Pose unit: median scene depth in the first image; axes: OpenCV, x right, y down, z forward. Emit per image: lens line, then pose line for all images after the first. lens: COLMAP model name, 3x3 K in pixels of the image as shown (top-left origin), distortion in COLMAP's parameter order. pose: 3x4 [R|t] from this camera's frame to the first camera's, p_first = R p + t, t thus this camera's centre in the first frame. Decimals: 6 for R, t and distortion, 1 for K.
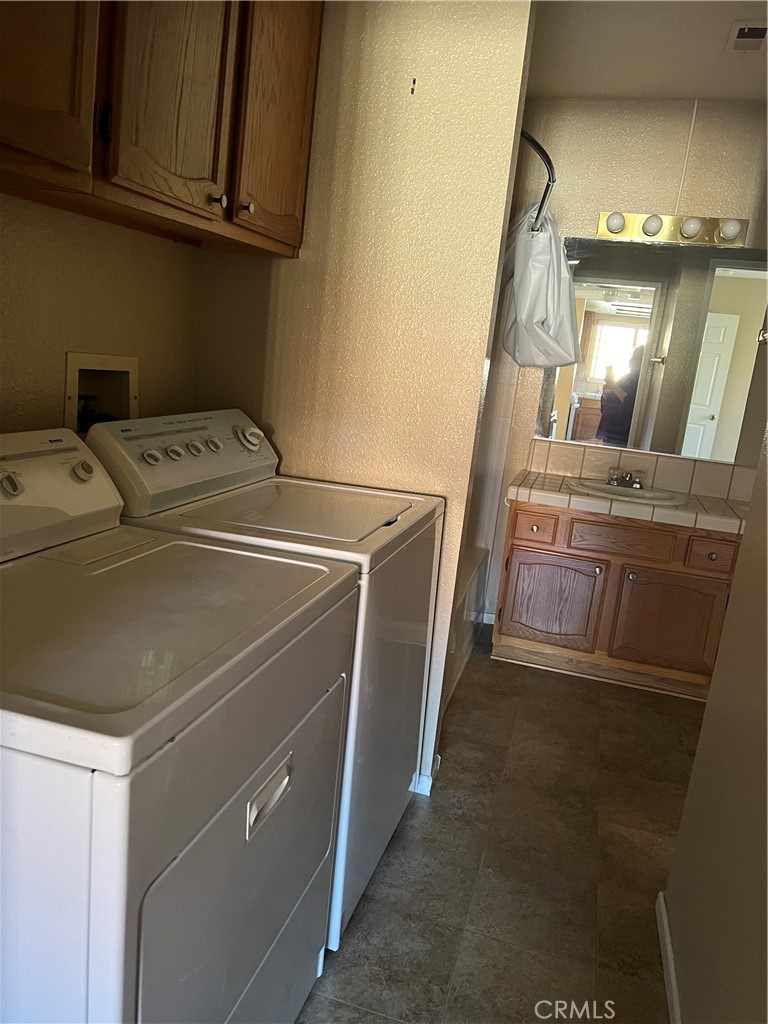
lens RADIAL K [[775.8, 0, 386.9], [0, 775.8, 511.4], [0, 0, 1]] dist [0.043093, -0.044458]
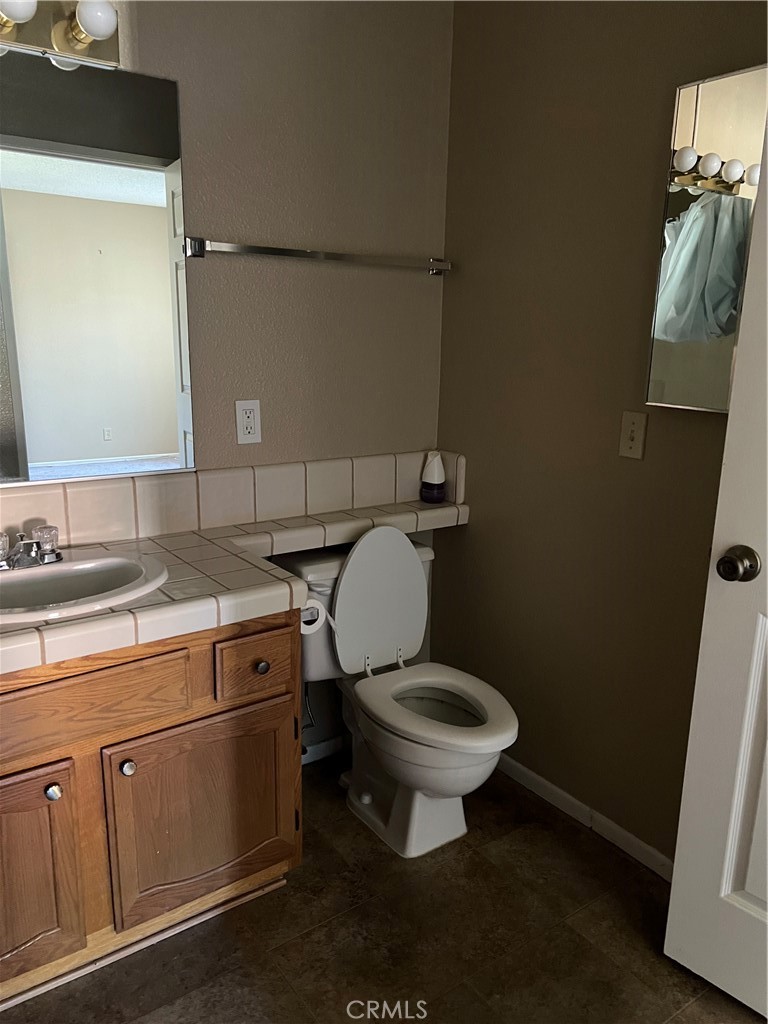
lens RADIAL K [[775.8, 0, 385.6], [0, 775.8, 509.6], [0, 0, 1]] dist [0.043093, -0.044458]
pose [[0.615362, -0.275866, 0.738395, 0.106139], [0.223529, 0.959376, 0.172141, -0.111255], [-0.755886, 0.059124, 0.652028, 0.566928]]
